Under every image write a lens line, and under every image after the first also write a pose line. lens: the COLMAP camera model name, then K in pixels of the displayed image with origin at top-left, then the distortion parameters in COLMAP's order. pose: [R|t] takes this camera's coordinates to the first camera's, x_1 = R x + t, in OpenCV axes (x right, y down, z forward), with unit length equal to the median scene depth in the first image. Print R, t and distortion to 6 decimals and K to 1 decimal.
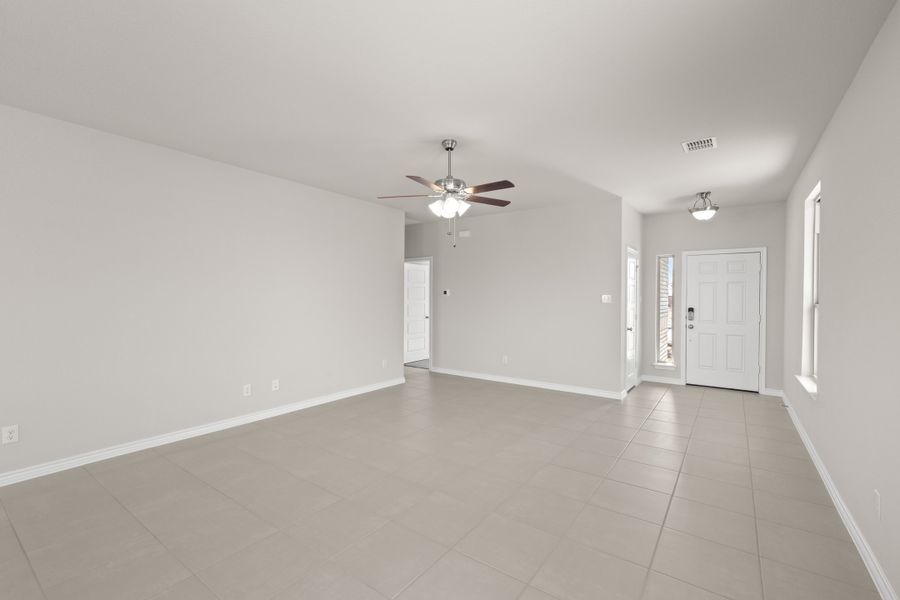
lens RADIAL K [[388.9, 0, 451.9], [0, 388.9, 299.3], [0, 0, 1]] dist [0.001317, 0.000136]
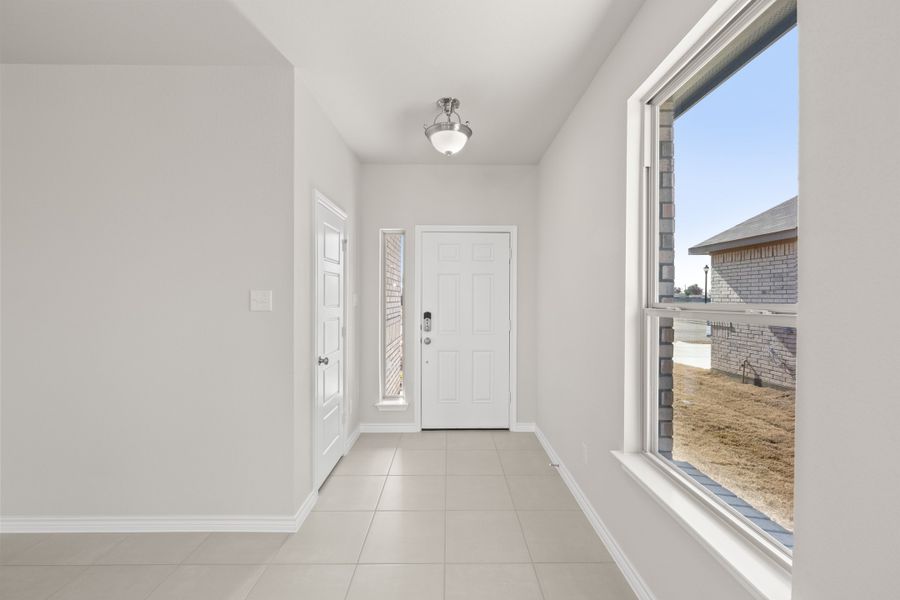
lens RADIAL K [[354.1, 0, 450.0], [0, 354.1, 300.0], [0, 0, 1]] dist [0.000571, -0.000188]
pose [[0.809765, -0.009318, 0.586680, 0.309134], [0.005412, 0.999950, 0.008412, -0.002729], [-0.586729, -0.003637, 0.809775, 0.517790]]
